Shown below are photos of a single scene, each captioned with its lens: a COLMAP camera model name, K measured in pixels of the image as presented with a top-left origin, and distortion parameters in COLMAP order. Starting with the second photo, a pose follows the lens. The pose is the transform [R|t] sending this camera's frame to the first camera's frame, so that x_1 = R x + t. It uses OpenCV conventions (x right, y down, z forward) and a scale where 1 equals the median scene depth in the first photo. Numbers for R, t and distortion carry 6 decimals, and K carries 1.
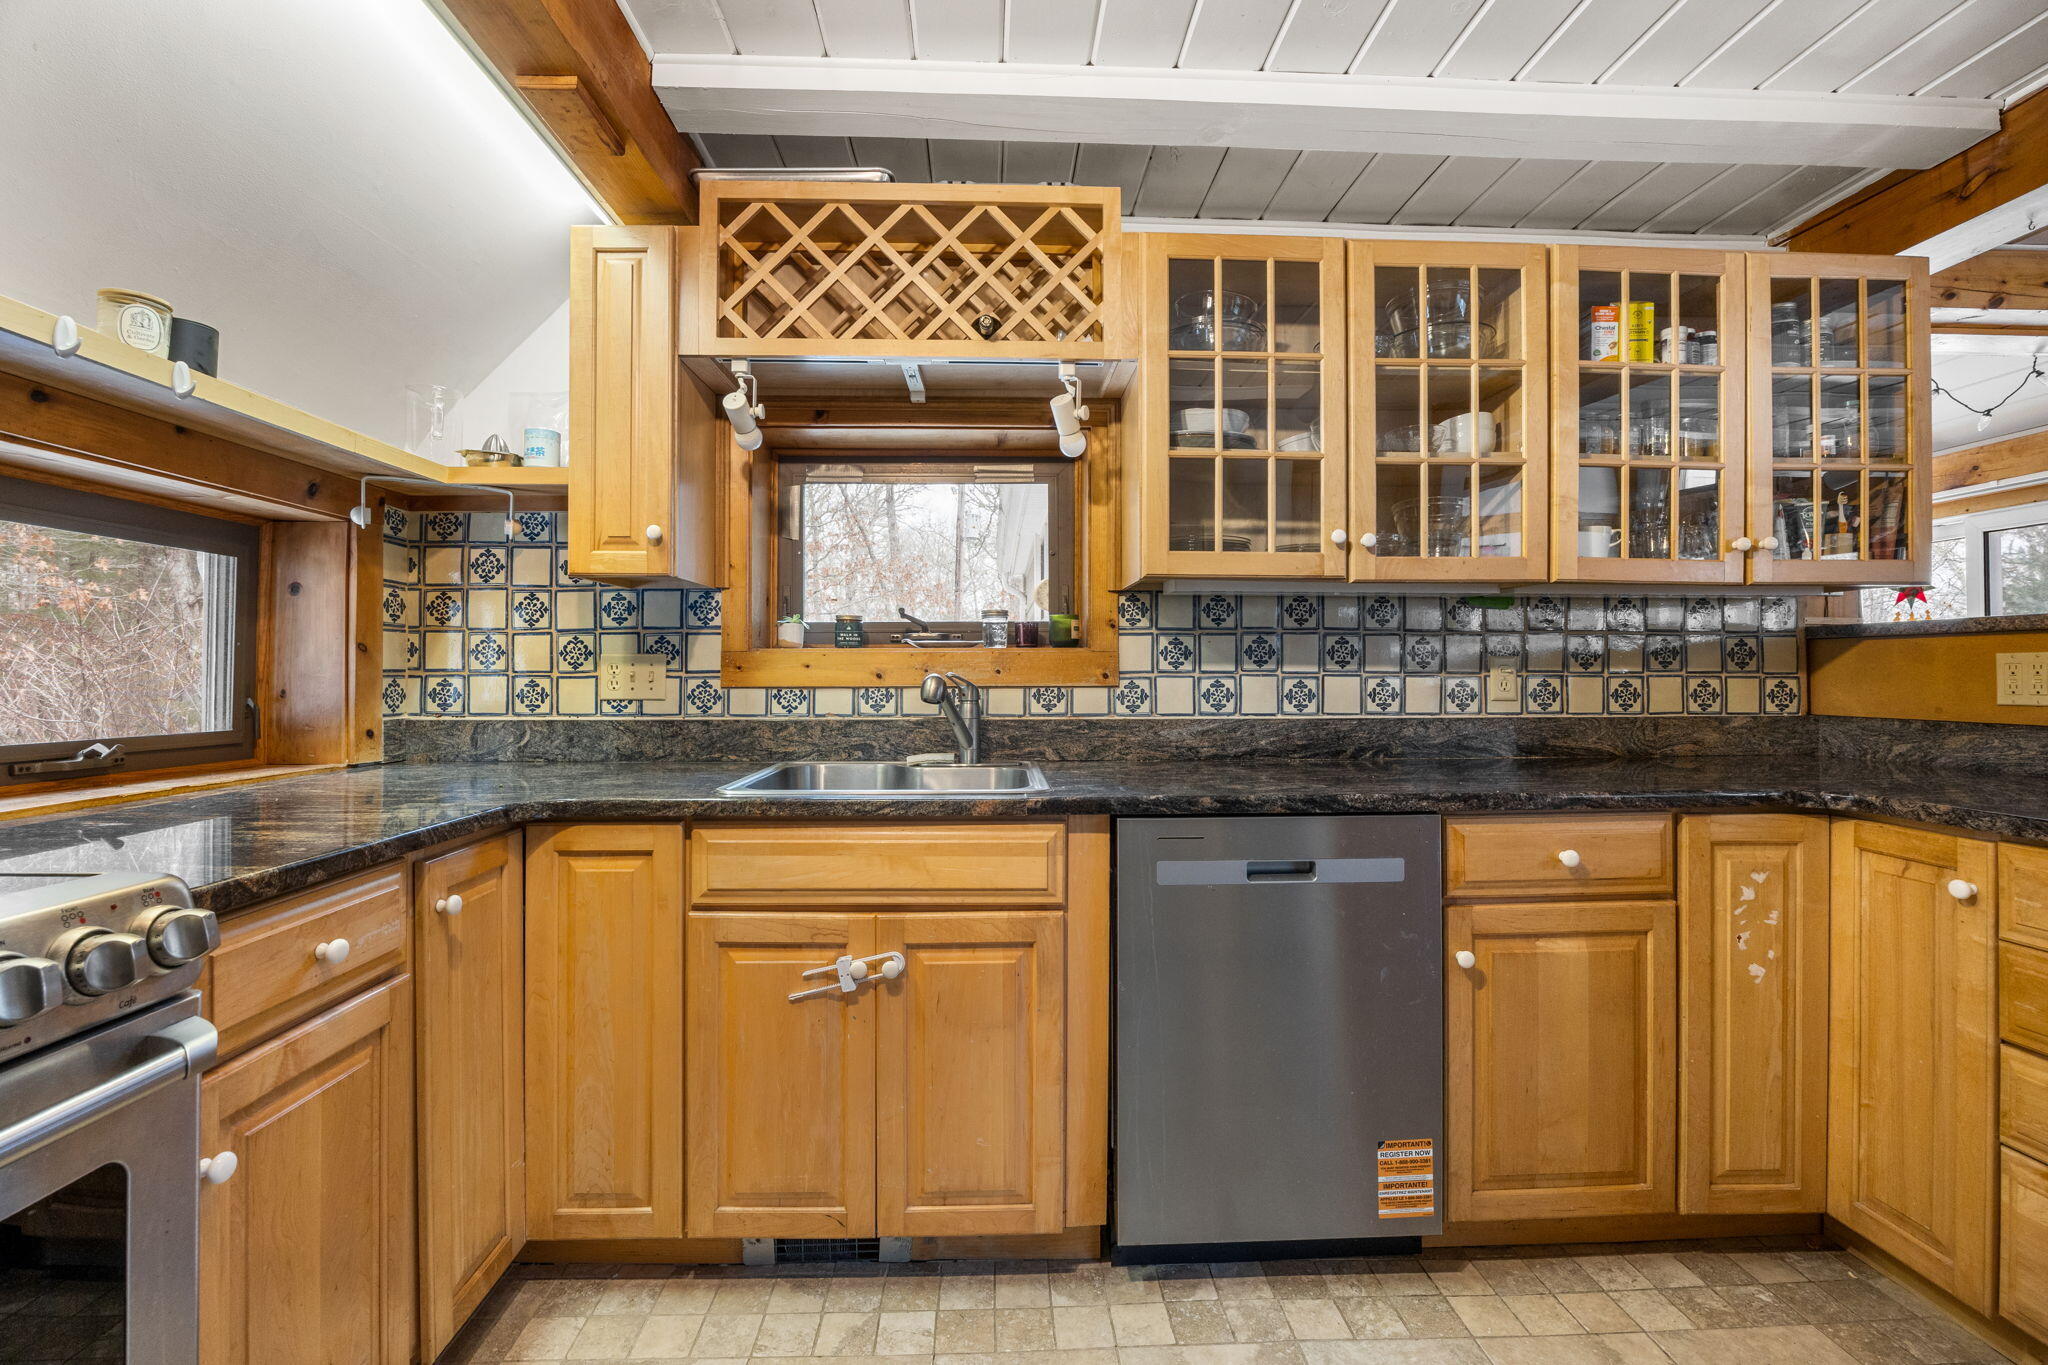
lens RADIAL K [[883.1, 0, 1021.6], [0, 883.1, 663.0], [0, 0, 1]] dist [-0.017174, 0.000319]
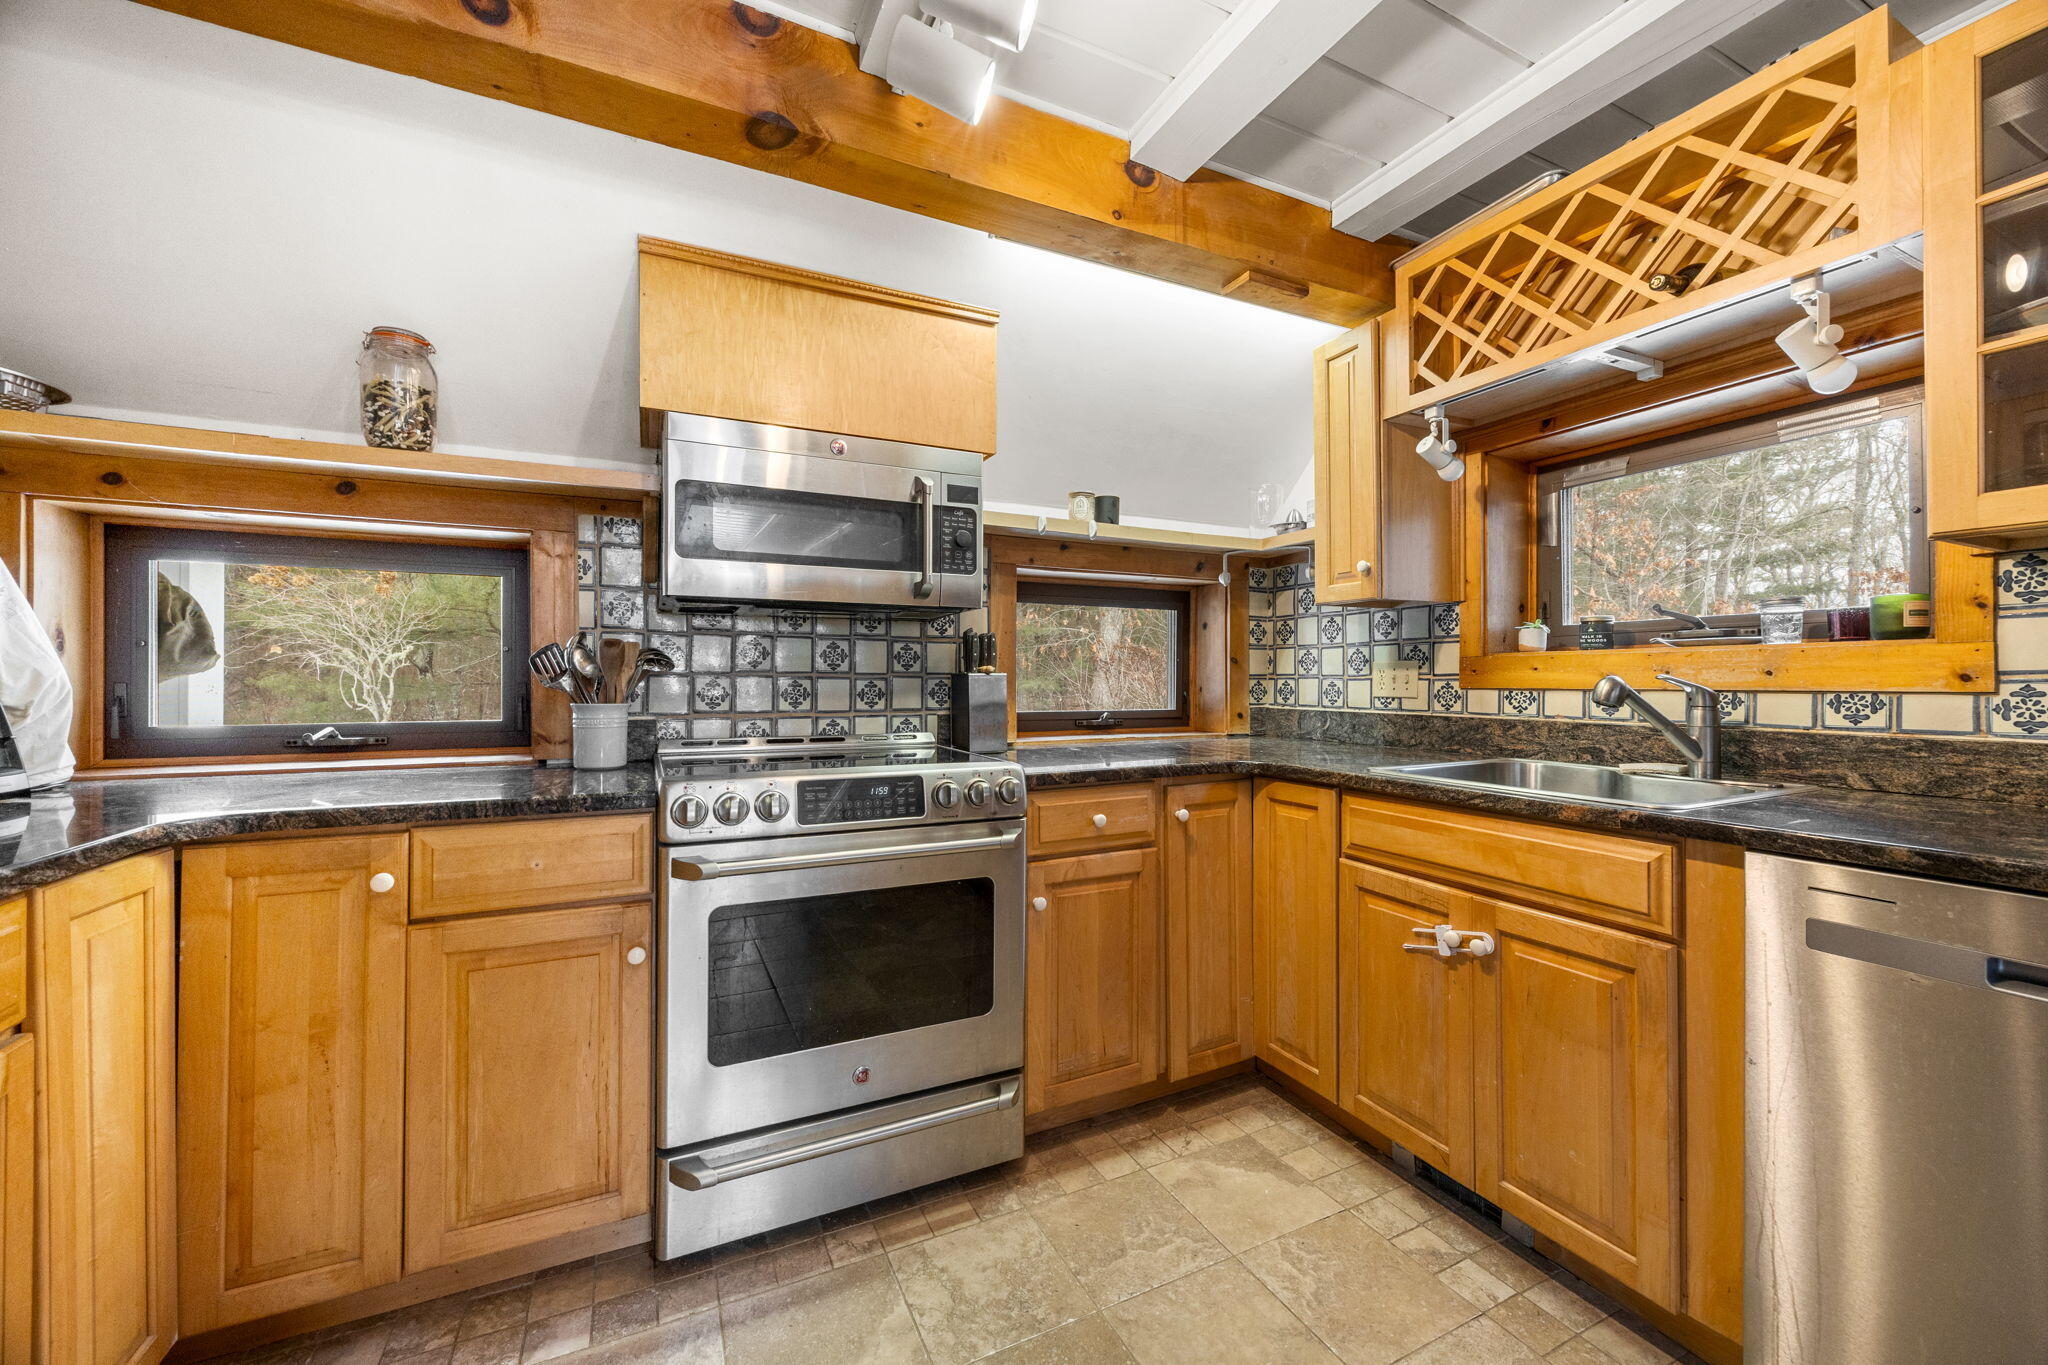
lens RADIAL K [[784.3, 0, 1029.1], [0, 784.3, 677.6], [0, 0, 1]] dist [0.000908, -0.000094]
pose [[0.412602, -0.001815, -0.910910, 0.376272], [0.011958, 0.999923, 0.003424, 0.003654], [0.910833, -0.012305, 0.412592, 0.074652]]
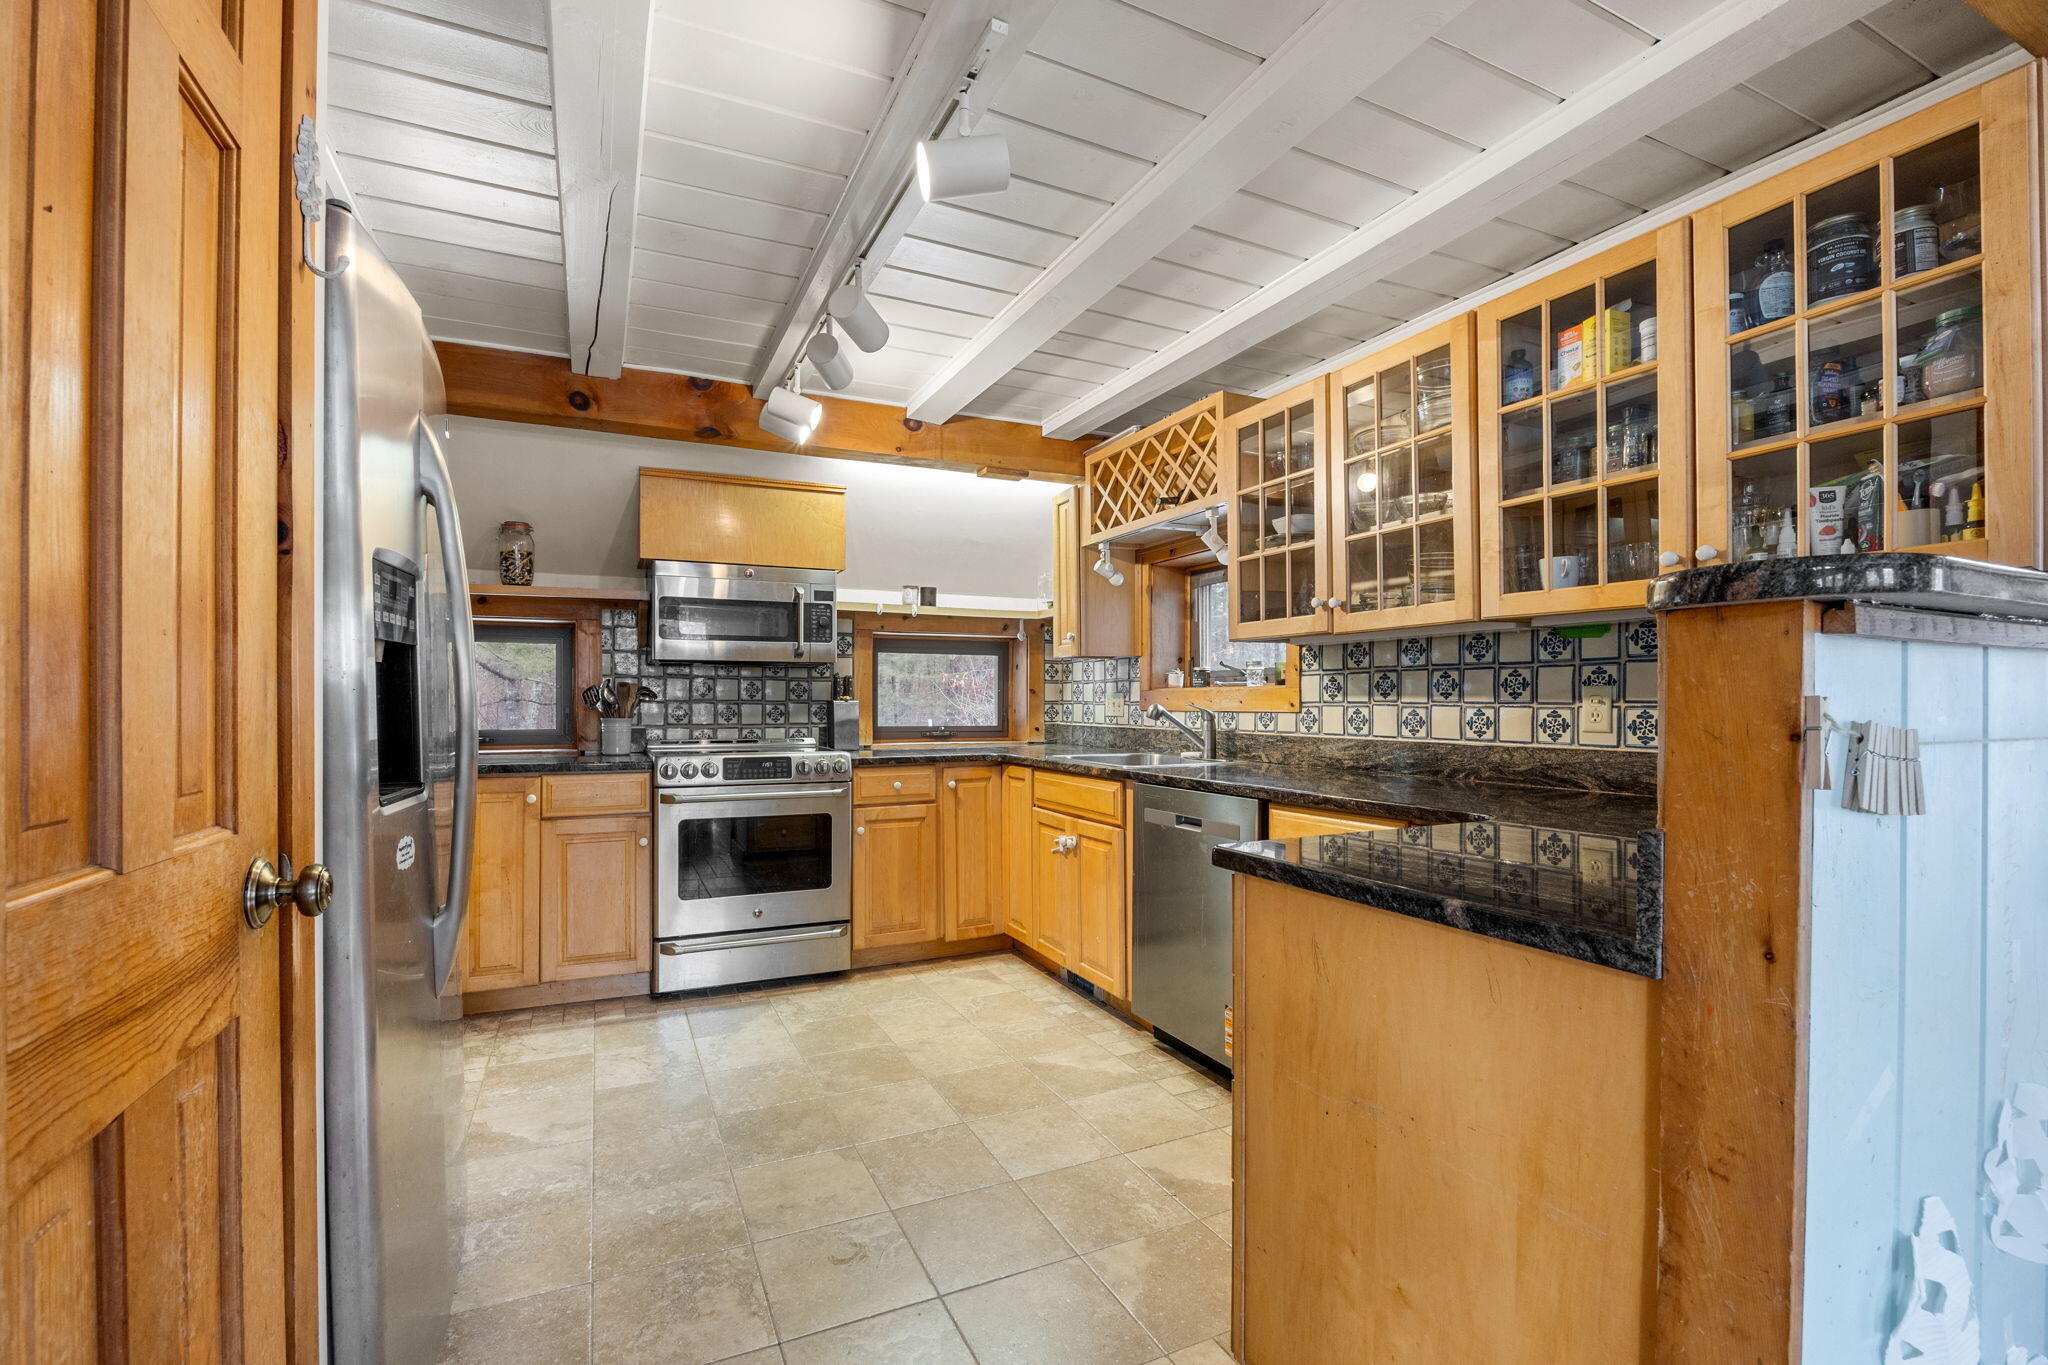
lens RADIAL K [[855.1, 0, 984.9], [0, 855.1, 707.3], [0, 0, 1]] dist [-0.000452, 0.000127]
pose [[0.385884, 0.006536, -0.922524, 1.238707], [0.011802, 0.999858, 0.012021, -0.004267], [0.922472, -0.015526, 0.385752, 0.019314]]
